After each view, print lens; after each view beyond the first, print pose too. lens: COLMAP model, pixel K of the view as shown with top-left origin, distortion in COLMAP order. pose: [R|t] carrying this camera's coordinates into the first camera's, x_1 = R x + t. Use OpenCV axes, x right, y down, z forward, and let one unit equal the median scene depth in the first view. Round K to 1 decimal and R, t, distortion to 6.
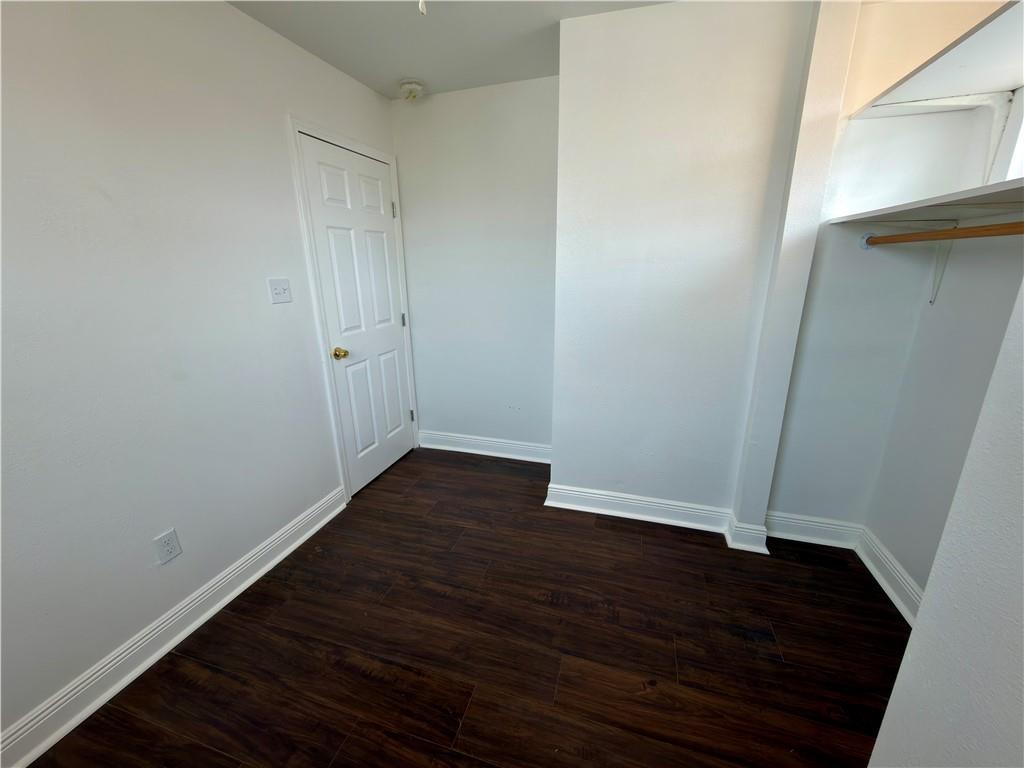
lens RADIAL K [[408.6, 0, 512.0], [0, 408.6, 384.0], [0, 0, 1]] dist [-0.002386, 0.000567]
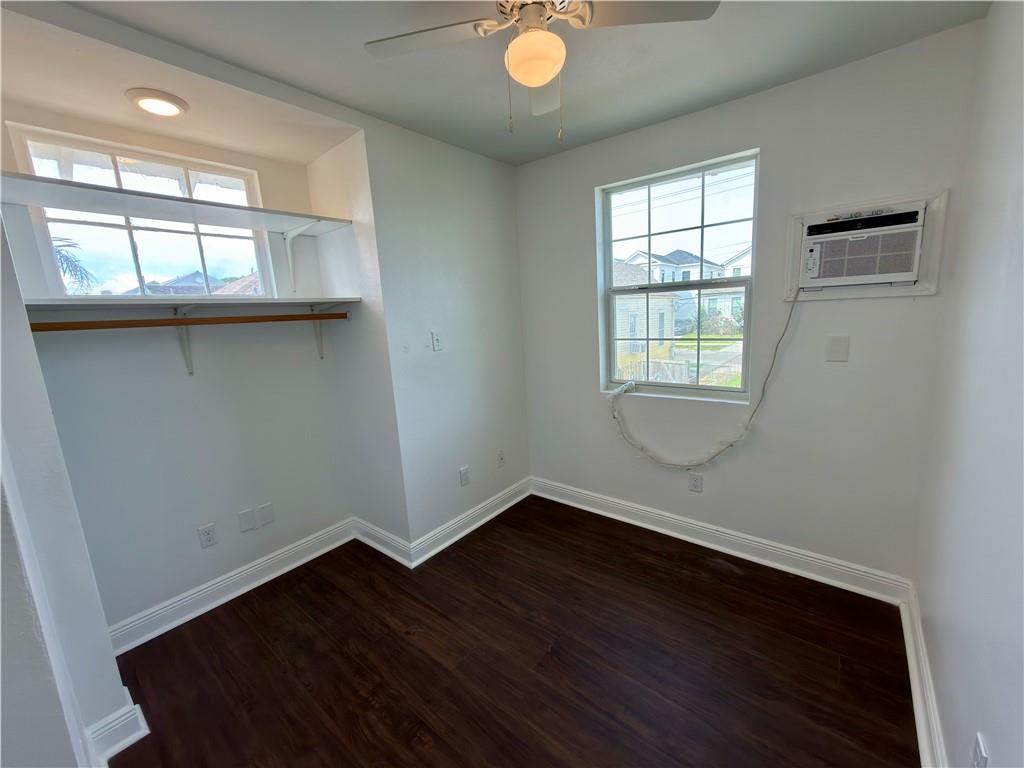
lens RADIAL K [[408.6, 0, 512.0], [0, 408.6, 384.0], [0, 0, 1]] dist [-0.002386, 0.000567]
pose [[-0.925483, -0.008601, 0.378692, -0.452576], [0.163037, 0.893354, 0.418734, -0.479710], [-0.341907, 0.449272, -0.825381, 1.541122]]
